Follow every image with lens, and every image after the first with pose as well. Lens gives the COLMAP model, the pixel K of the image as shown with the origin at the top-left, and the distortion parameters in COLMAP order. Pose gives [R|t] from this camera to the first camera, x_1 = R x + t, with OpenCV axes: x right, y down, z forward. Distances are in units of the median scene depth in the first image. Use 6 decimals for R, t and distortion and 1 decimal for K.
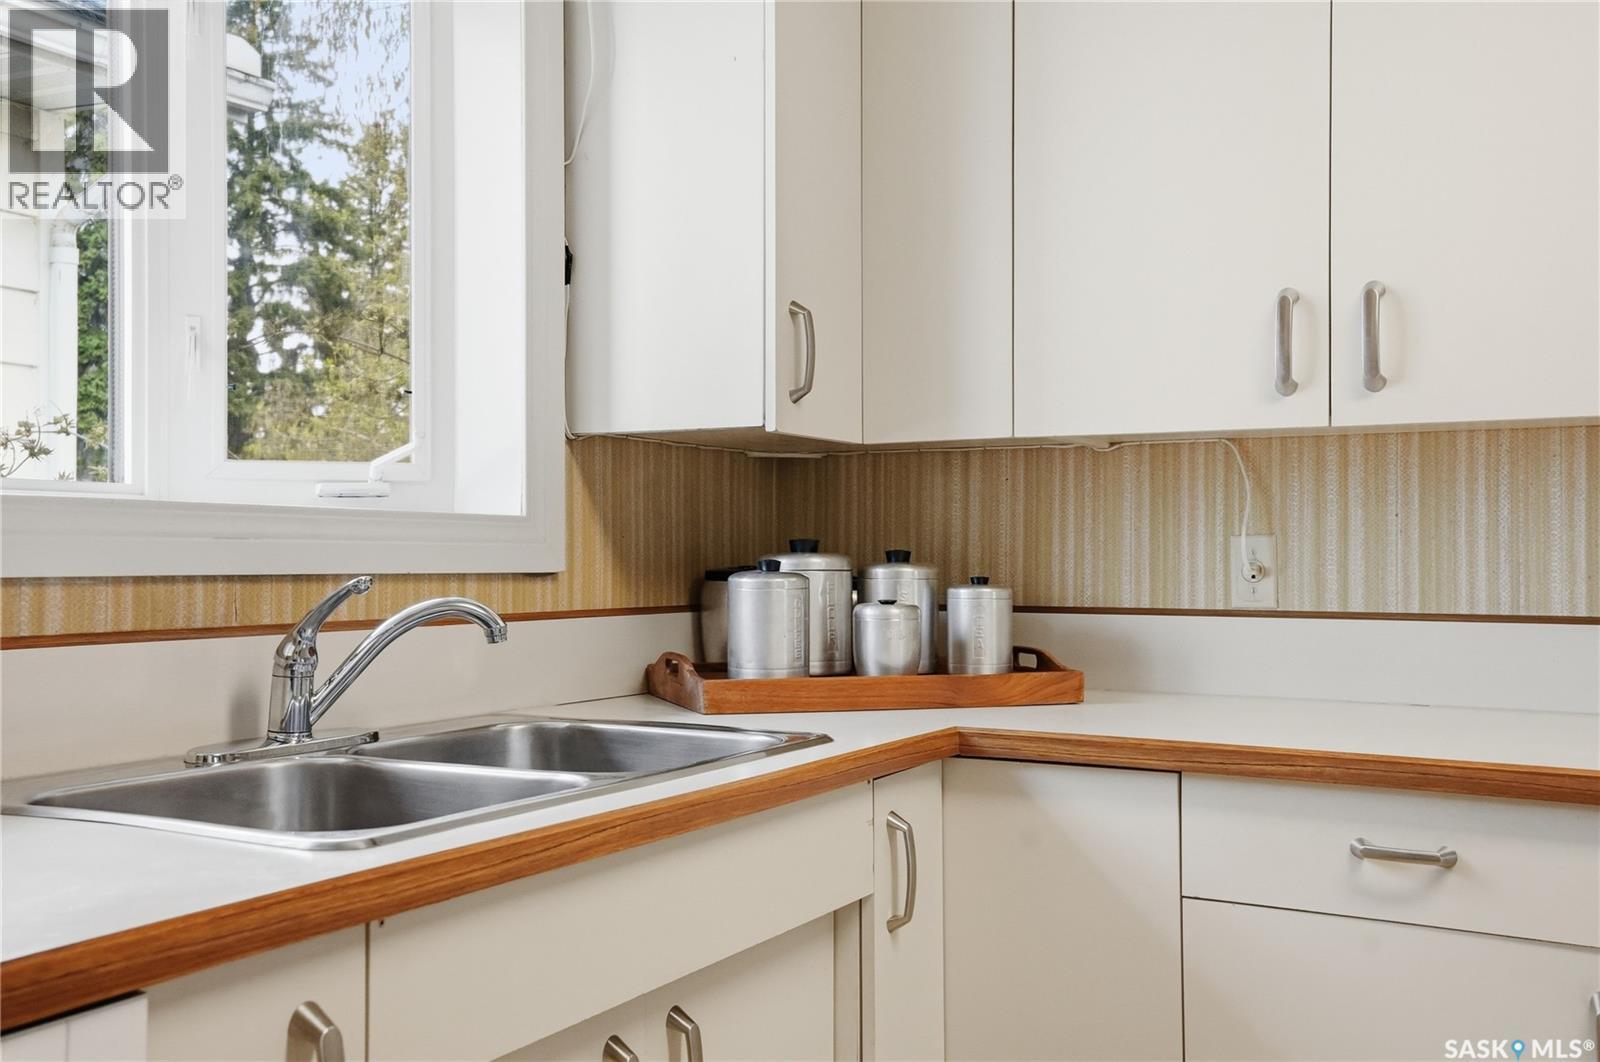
lens RADIAL K [[1504.5, 0, 799.0], [0, 1504.5, 553.6], [0, 0, 1]] dist [0.055851, -0.000532]
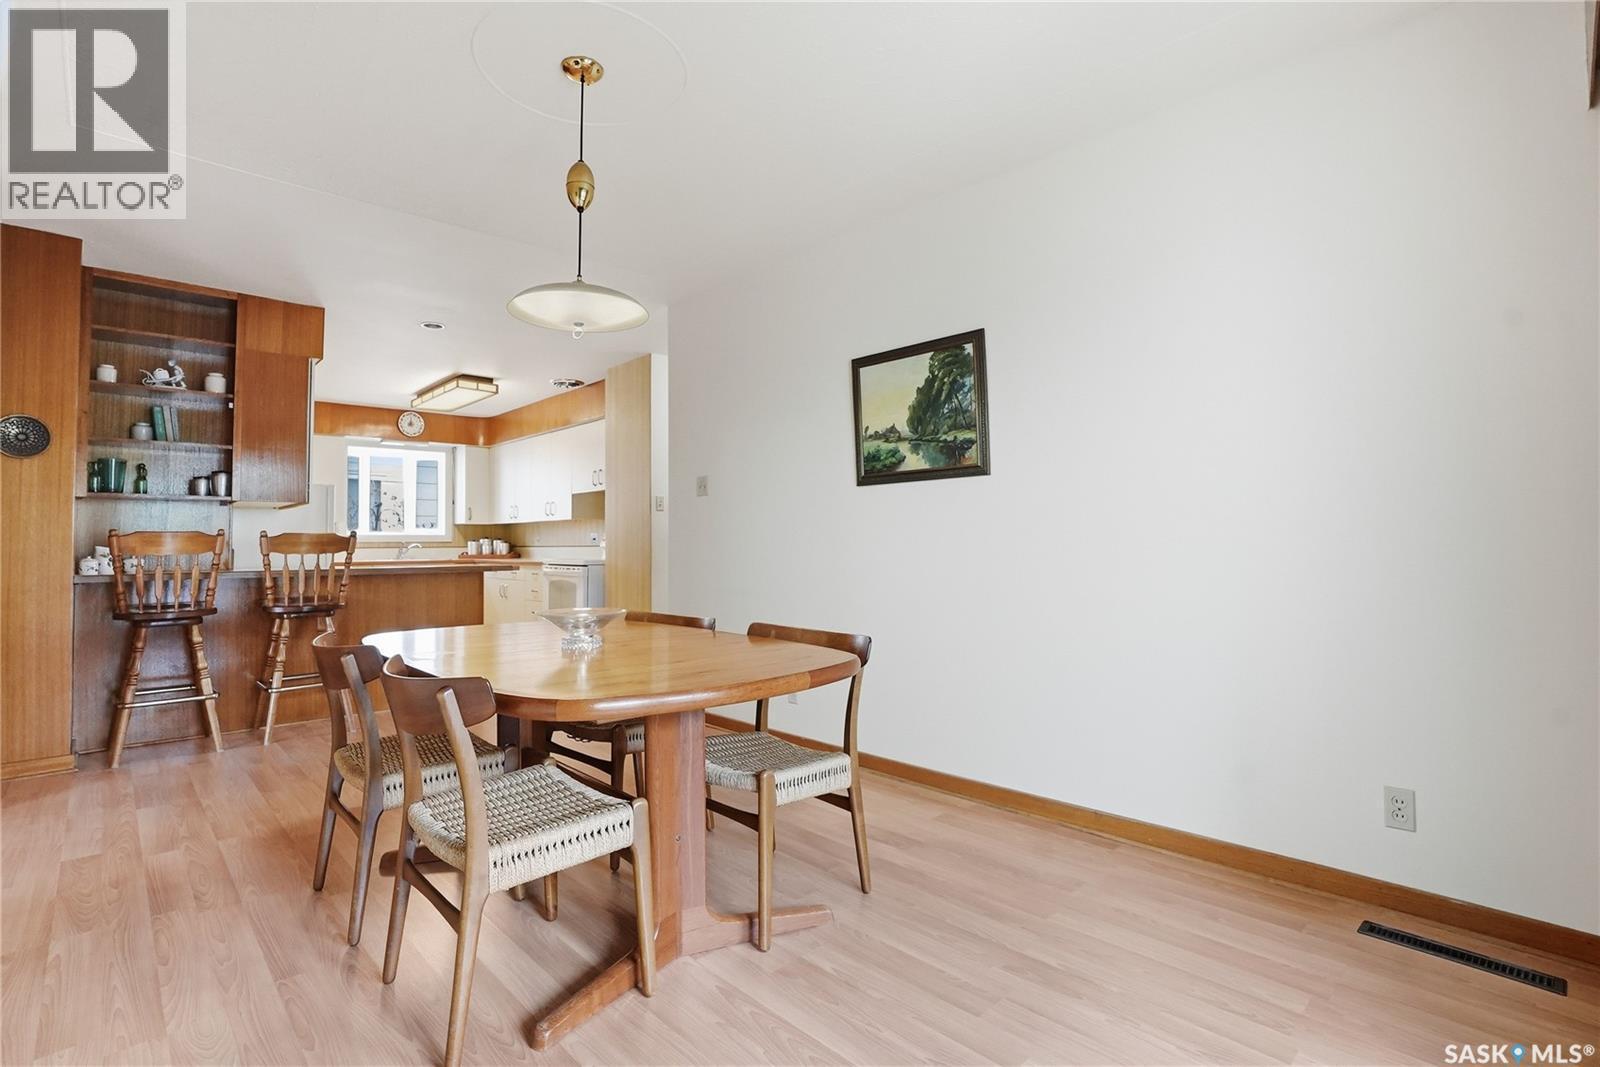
lens RADIAL K [[770.6, 0, 800.0], [0, 770.6, 533.5], [0, 0, 1]] dist [-0.057108, 0.000063]
pose [[0.952037, -0.016048, -0.305561, 2.834811], [0.012299, 0.999824, -0.014190, 0.048422], [0.305735, 0.009751, 0.952067, -2.264456]]
